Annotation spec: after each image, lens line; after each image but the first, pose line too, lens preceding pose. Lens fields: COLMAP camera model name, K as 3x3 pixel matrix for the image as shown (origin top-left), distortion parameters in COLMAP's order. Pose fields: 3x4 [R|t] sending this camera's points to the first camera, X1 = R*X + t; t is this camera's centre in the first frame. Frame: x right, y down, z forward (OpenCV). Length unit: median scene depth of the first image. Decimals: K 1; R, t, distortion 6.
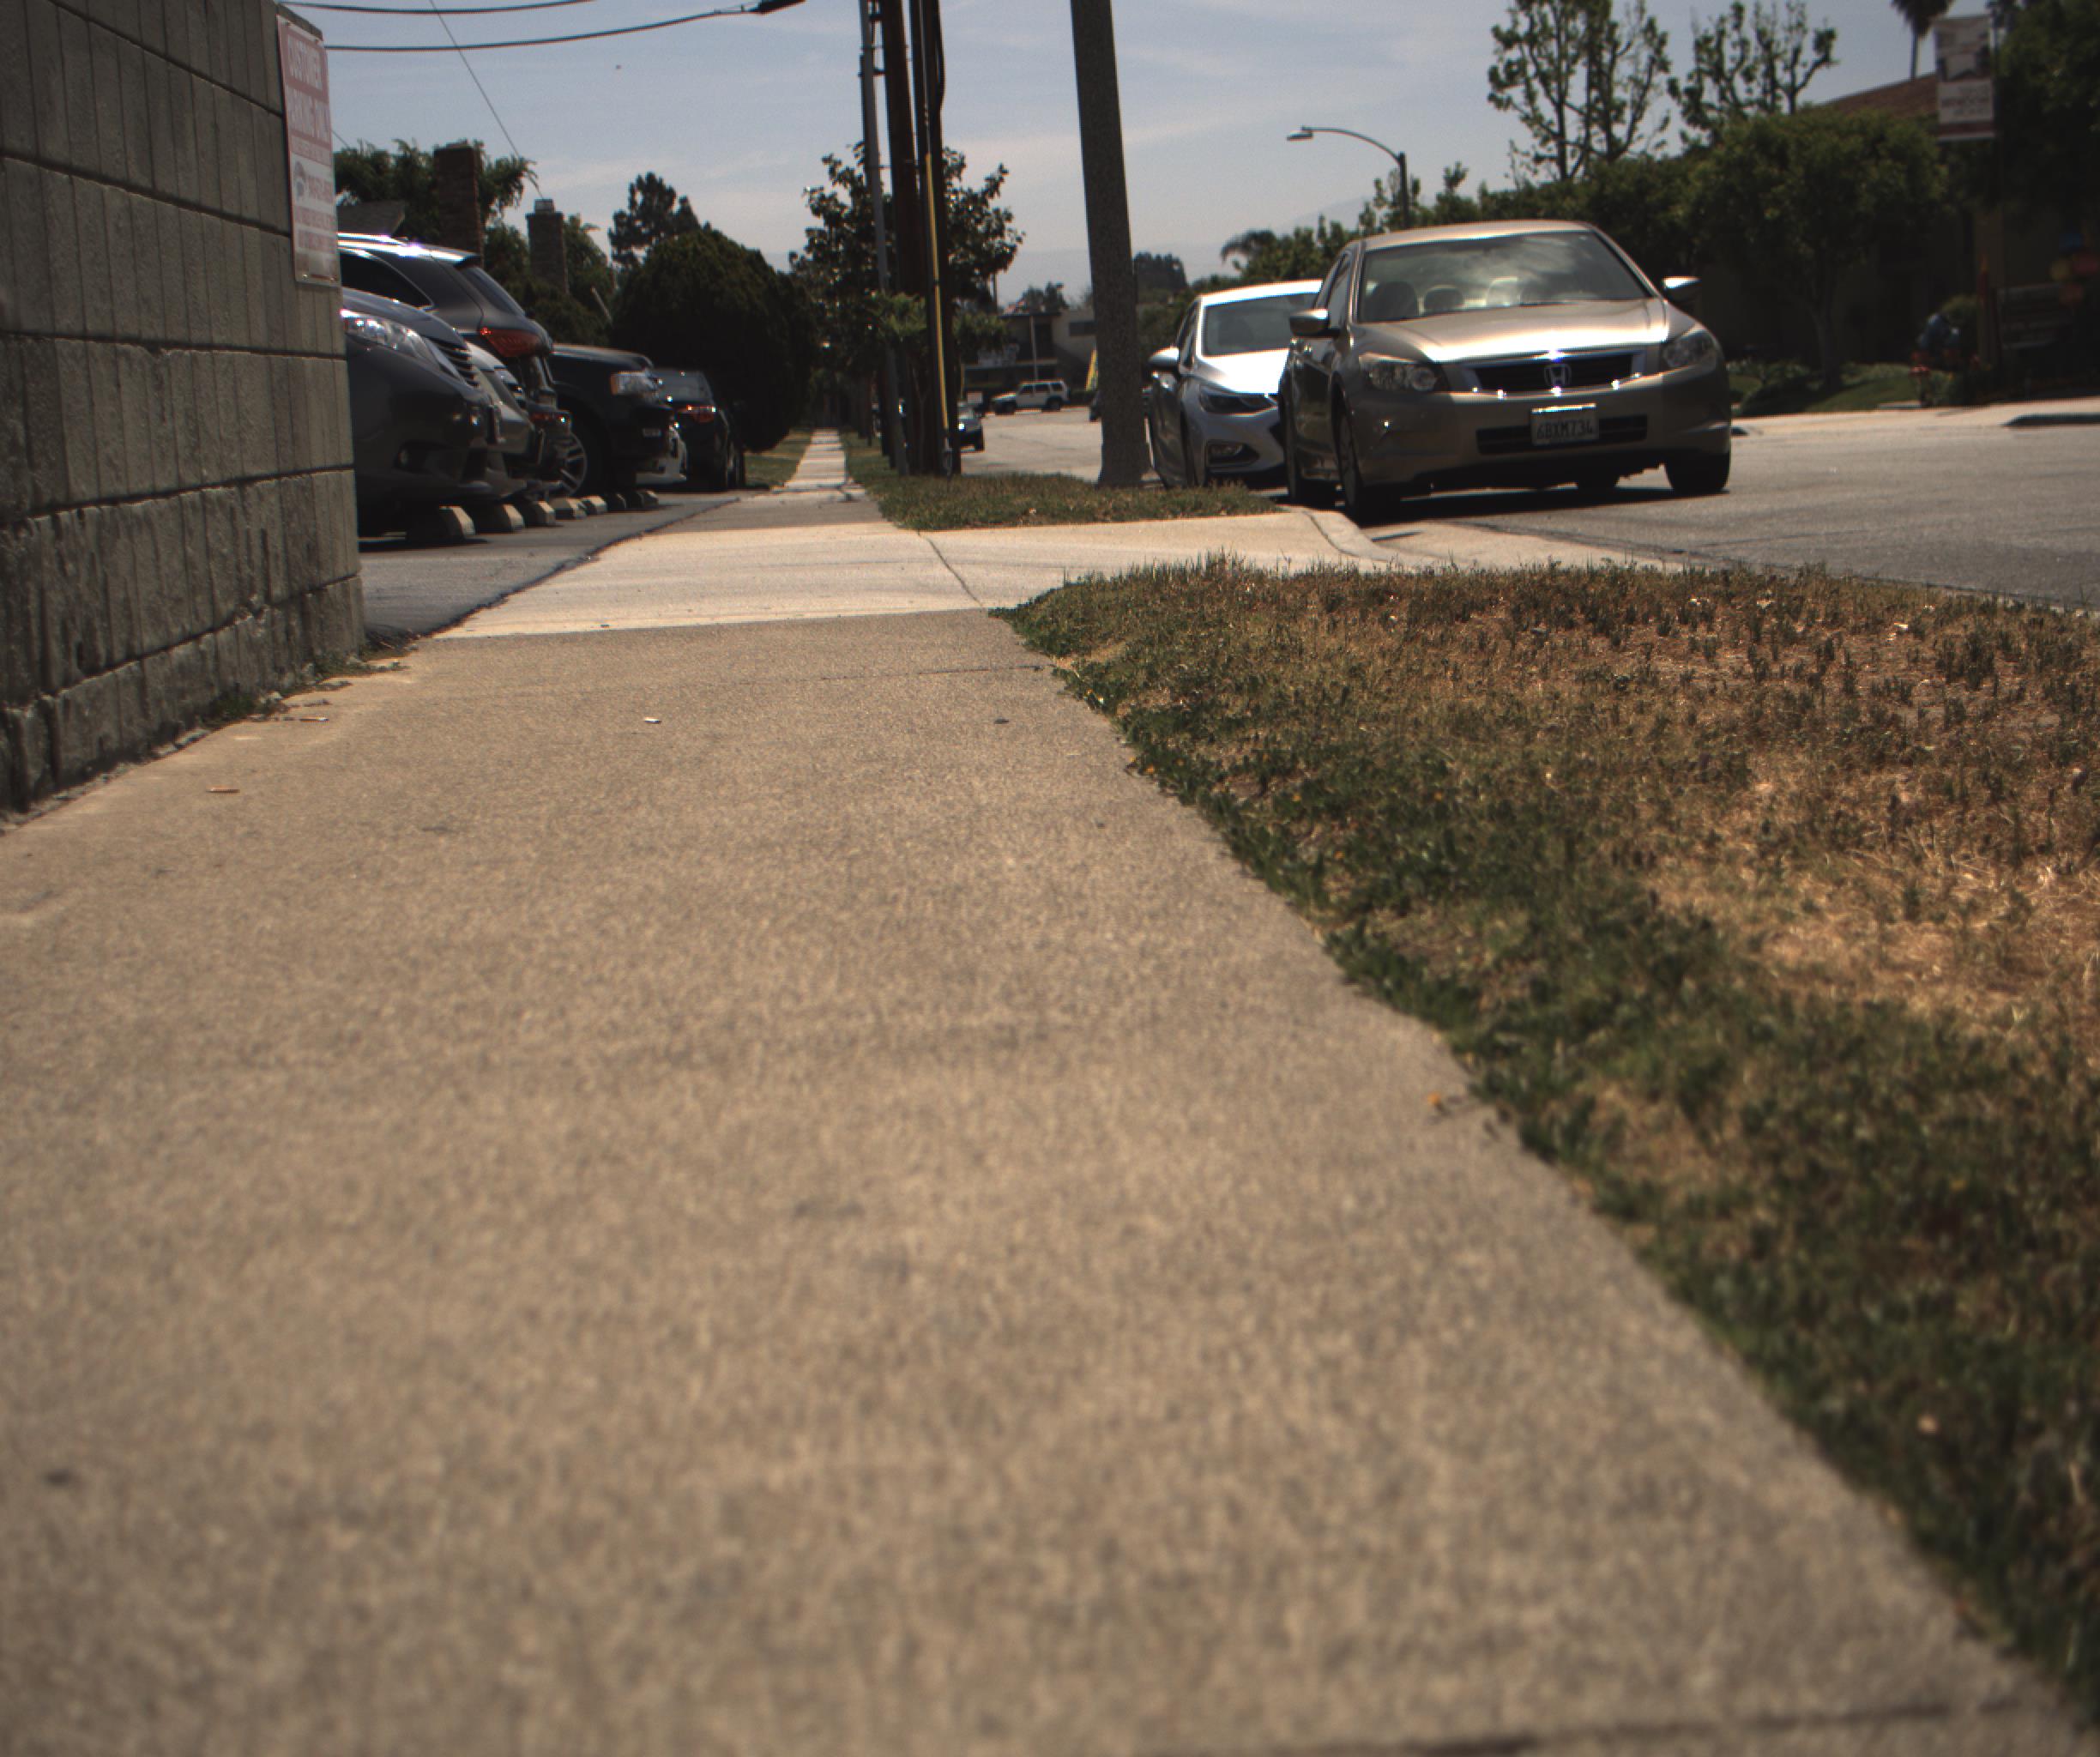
lens RADIAL K [[3942.8, 0, 1014.8], [0, 3942.8, 872.6], [0, 0, 1]] dist [-0.180345, 0.842869]
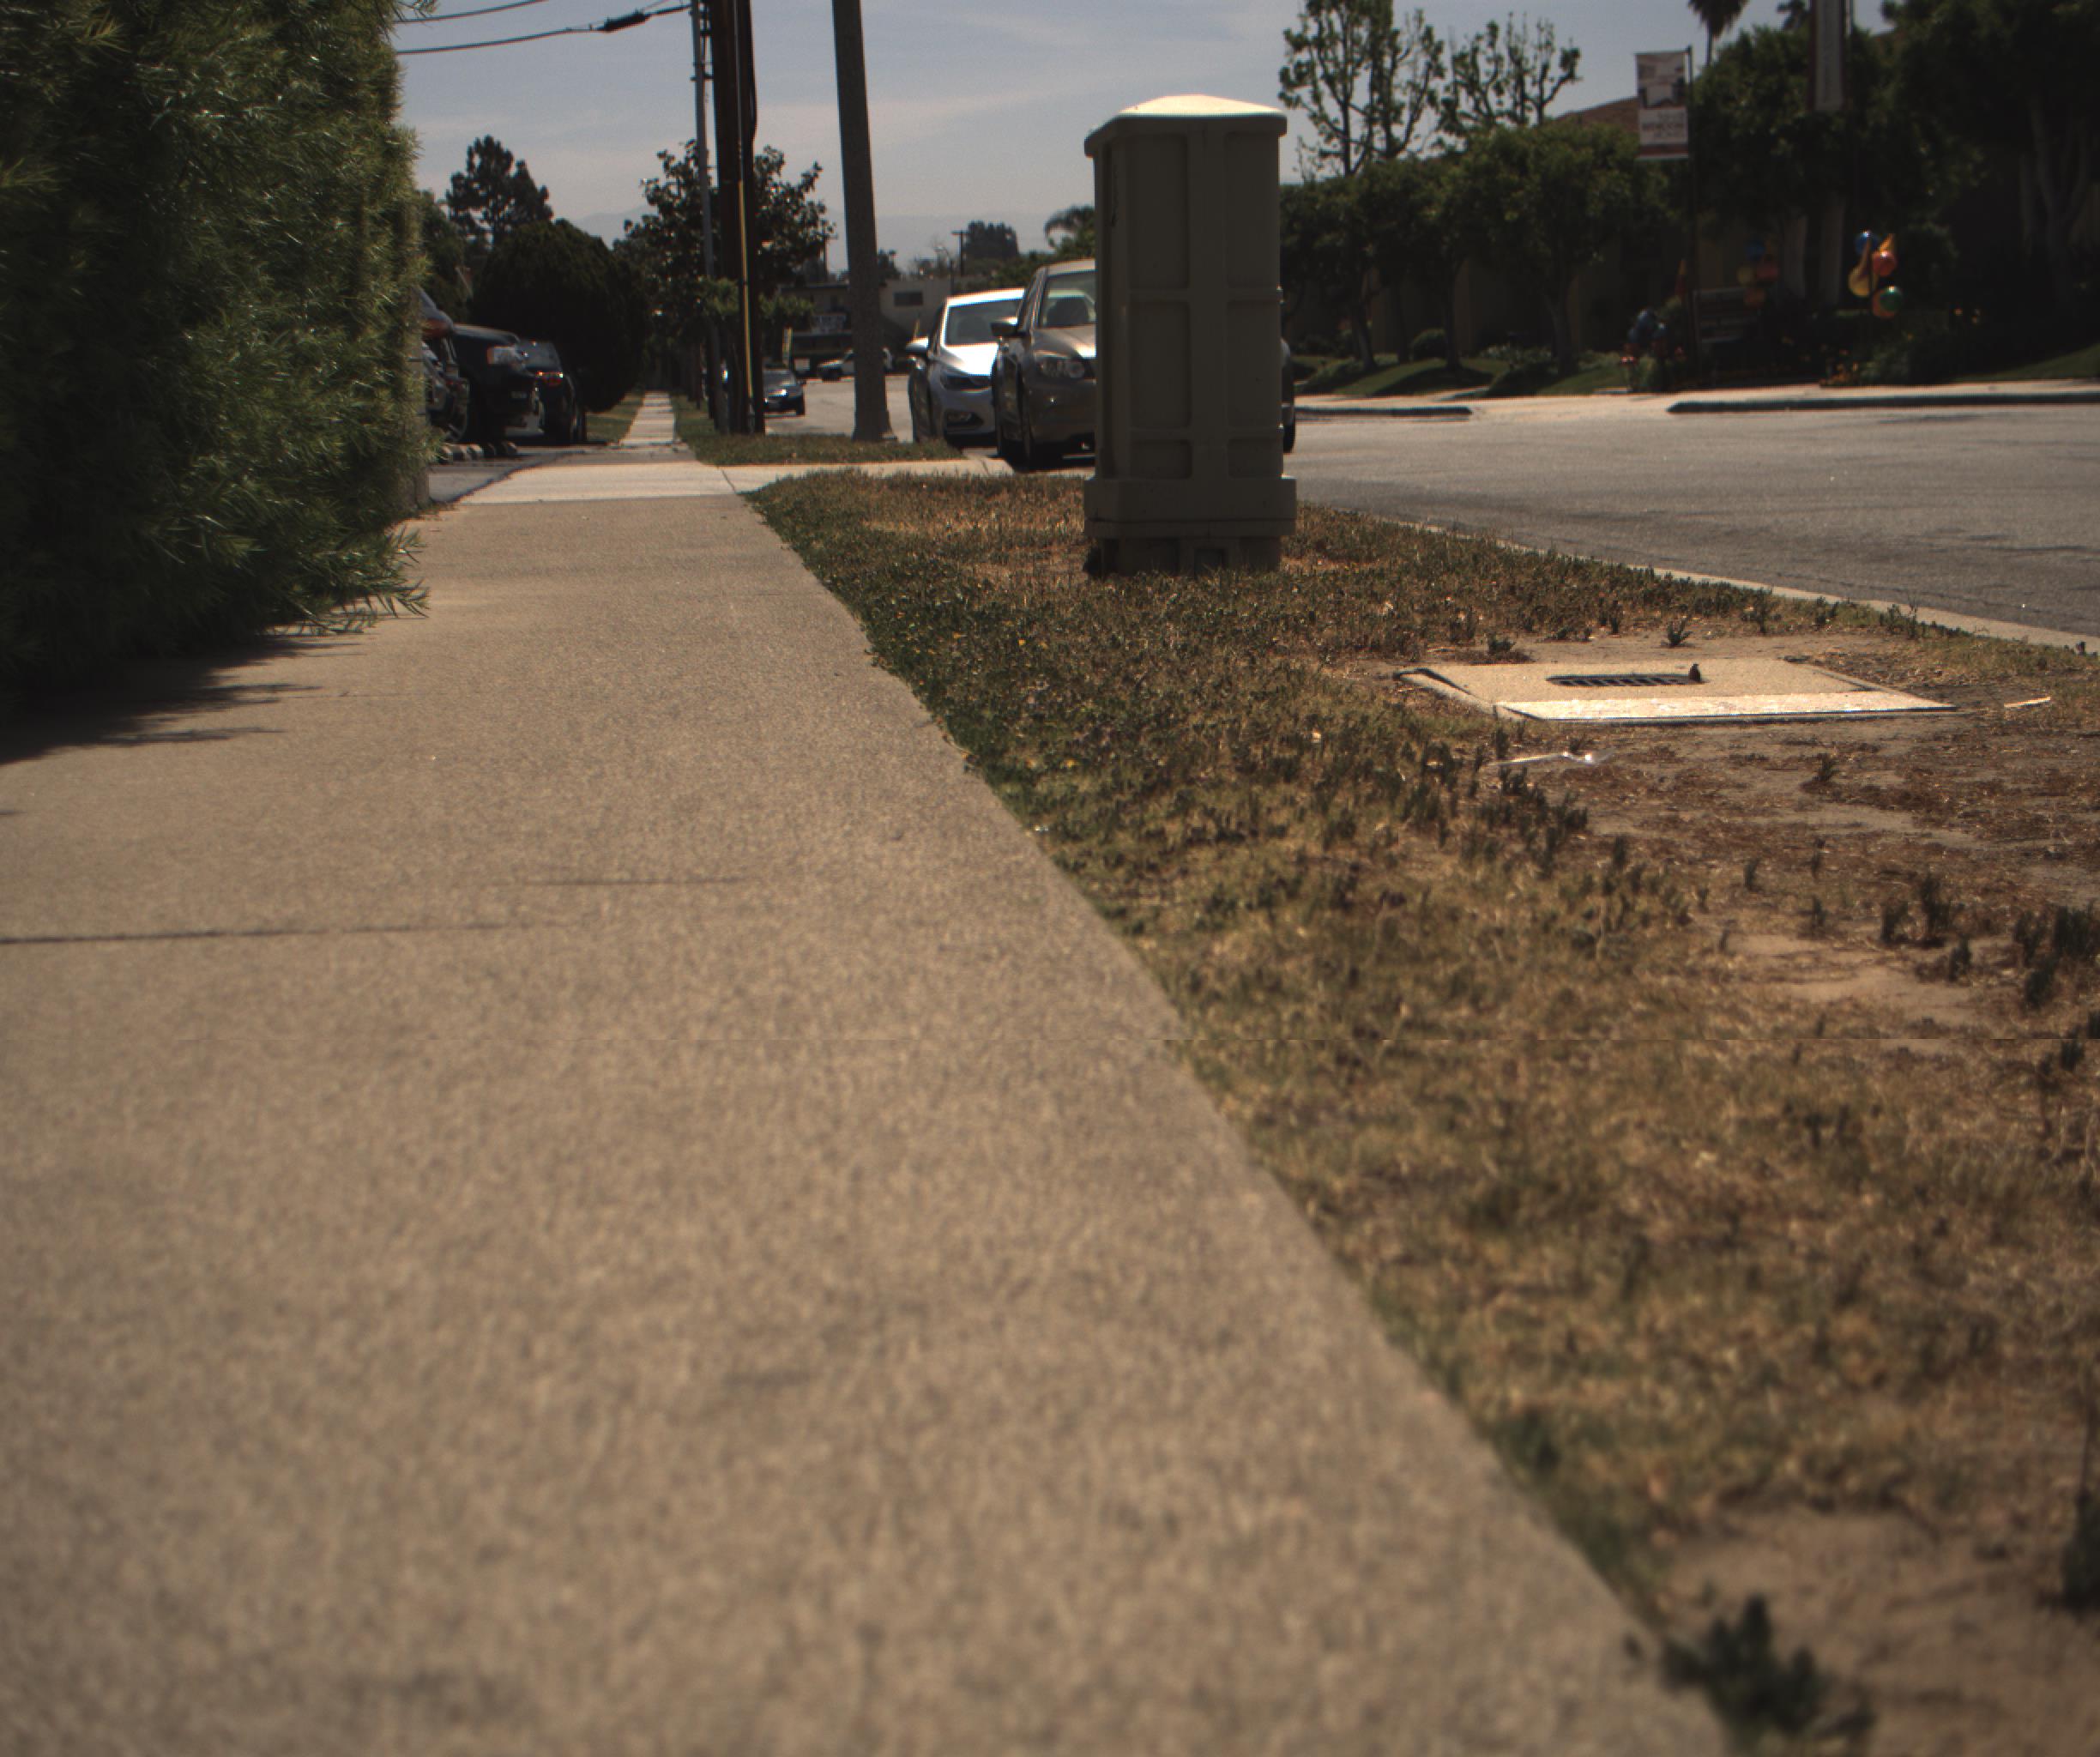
lens RADIAL K [[3942.8, 0, 1014.8], [0, 3942.8, 872.6], [0, 0, 1]] dist [-0.180345, 0.842869]
pose [[0.998884, 0.015346, 0.044658, 0.006462], [-0.015713, 0.999845, 0.007896, 0.014625], [-0.044530, -0.008588, 0.998971, -0.135426]]
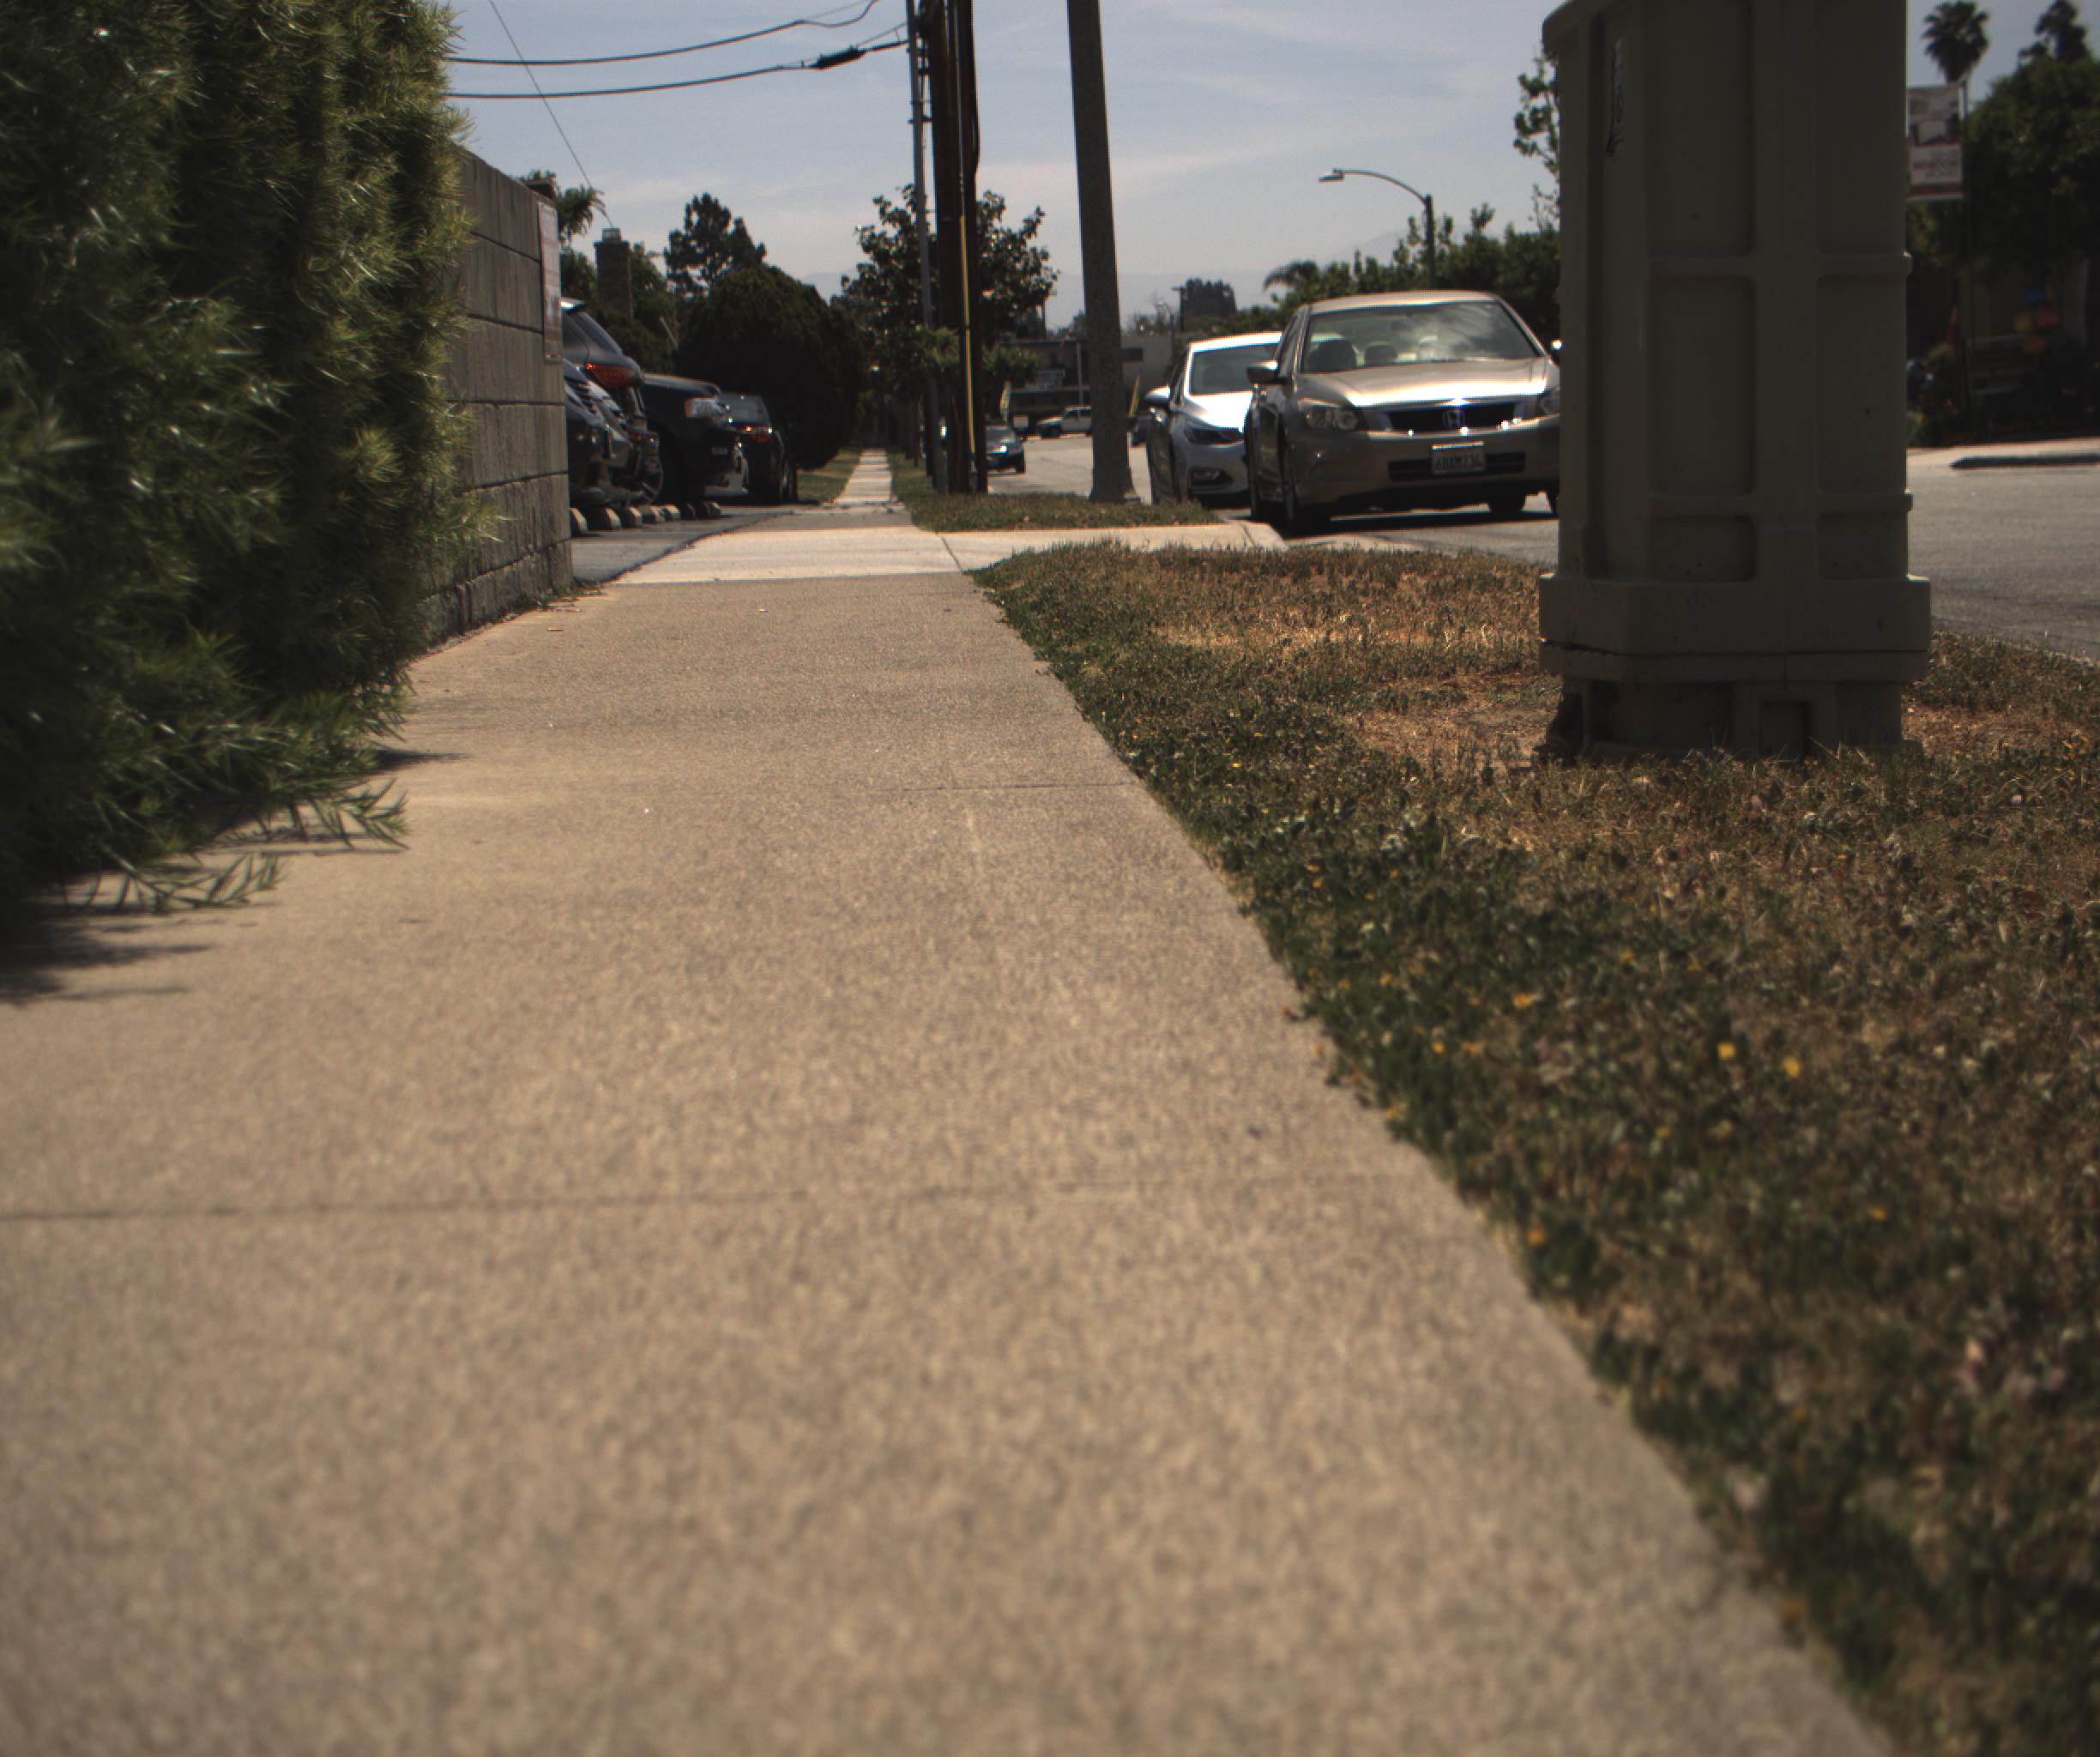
lens RADIAL K [[3942.8, 0, 1014.8], [0, 3942.8, 872.6], [0, 0, 1]] dist [-0.180345, 0.842869]
pose [[0.999771, 0.018701, -0.010407, 0.004429], [-0.018761, 0.999808, -0.005659, 0.008518], [0.010299, 0.005853, 0.999930, -0.078230]]
